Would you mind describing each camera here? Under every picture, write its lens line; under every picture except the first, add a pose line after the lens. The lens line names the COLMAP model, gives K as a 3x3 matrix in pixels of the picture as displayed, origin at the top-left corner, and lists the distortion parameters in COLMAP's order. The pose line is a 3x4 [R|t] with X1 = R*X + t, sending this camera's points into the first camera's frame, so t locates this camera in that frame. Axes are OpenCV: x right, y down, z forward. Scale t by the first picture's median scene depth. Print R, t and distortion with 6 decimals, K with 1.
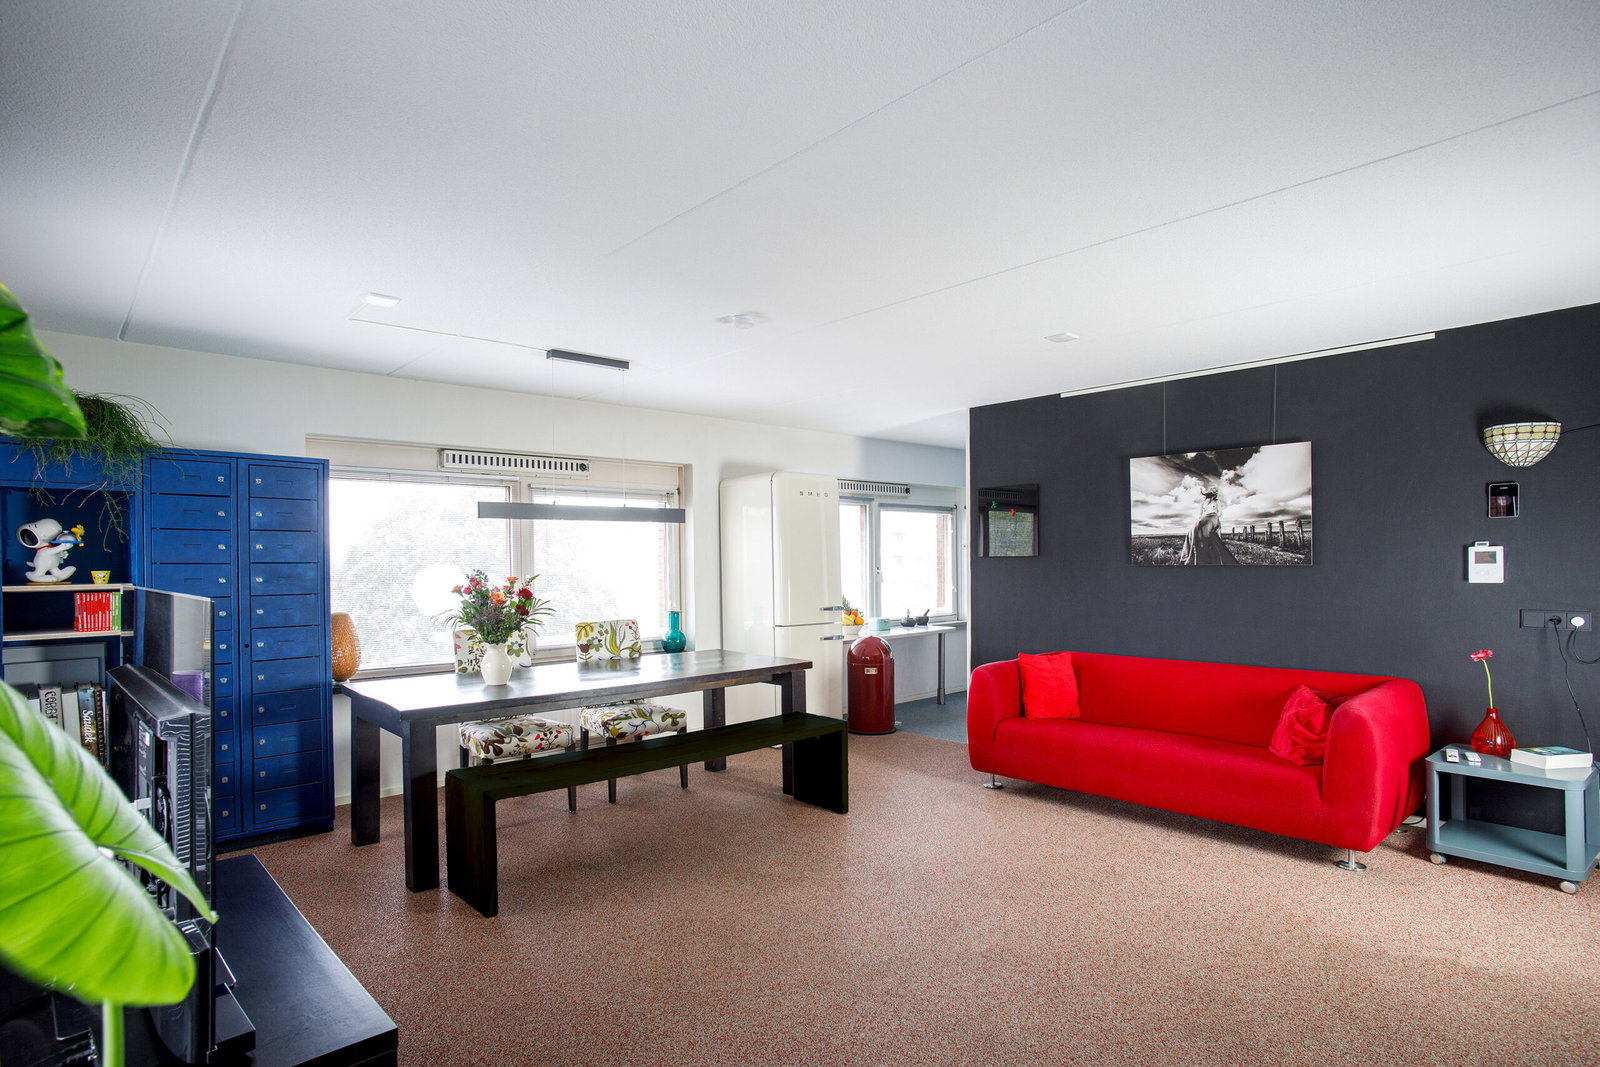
lens RADIAL K [[848.1, 0, 797.6], [0, 848.1, 548.3], [0, 0, 1]] dist [-0.030541, -0.000678]
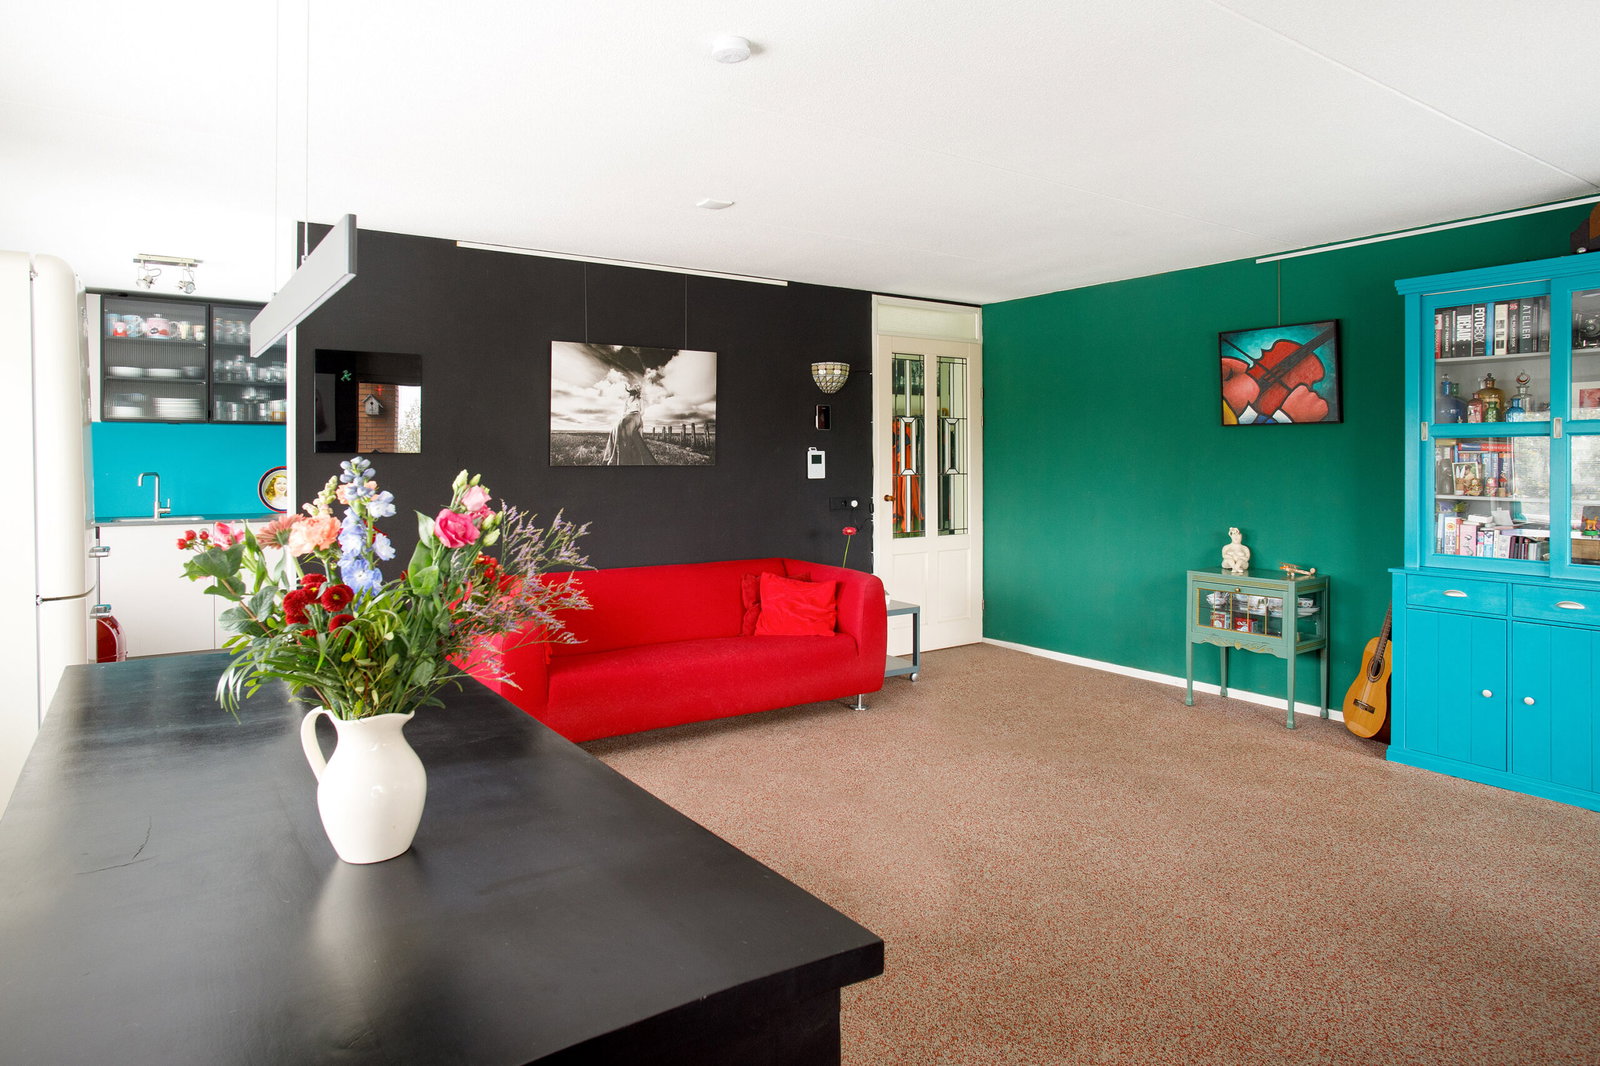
lens RADIAL K [[930.7, 0, 765.8], [0, 930.7, 476.0], [0, 0, 1]] dist [-0.024429, -0.000026]
pose [[0.155193, -0.005718, 0.987868, -0.546980], [-0.011478, 0.999905, 0.007591, 0.022946], [-0.987818, -0.012517, 0.155112, 0.697848]]
